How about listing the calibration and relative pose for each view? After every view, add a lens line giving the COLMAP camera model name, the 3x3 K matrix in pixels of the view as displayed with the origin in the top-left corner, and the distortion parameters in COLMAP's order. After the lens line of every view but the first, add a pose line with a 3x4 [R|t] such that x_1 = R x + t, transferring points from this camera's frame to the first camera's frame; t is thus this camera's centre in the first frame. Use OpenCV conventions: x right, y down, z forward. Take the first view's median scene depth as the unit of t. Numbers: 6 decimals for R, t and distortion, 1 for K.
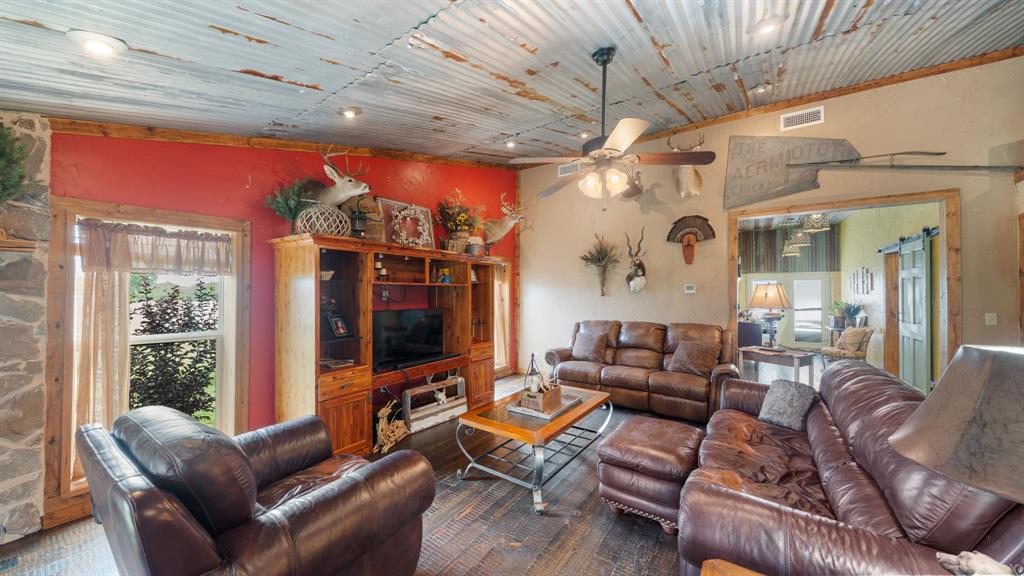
lens RADIAL K [[352.3, 0, 512.0], [0, 352.3, 288.0], [0, 0, 1]] dist [-0.000449, -0.000010]
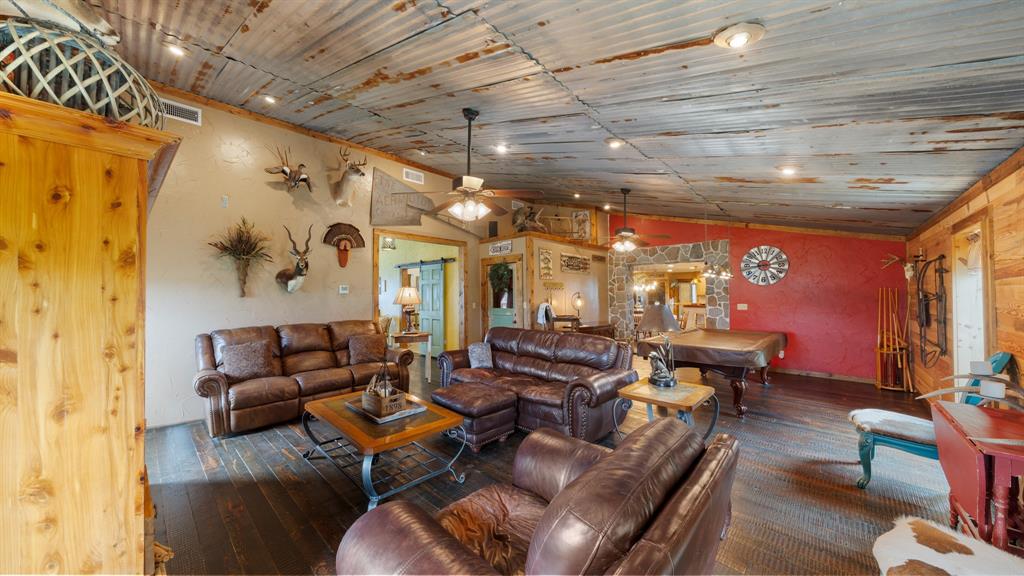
lens RADIAL K [[352.3, 0, 512.0], [0, 352.3, 288.0], [0, 0, 1]] dist [-0.000449, -0.000010]
pose [[0.137081, 0.018759, 0.990382, -0.501234], [-0.011096, 0.999787, -0.017401, 0.010821], [-0.990498, -0.008604, 0.137260, 0.319190]]
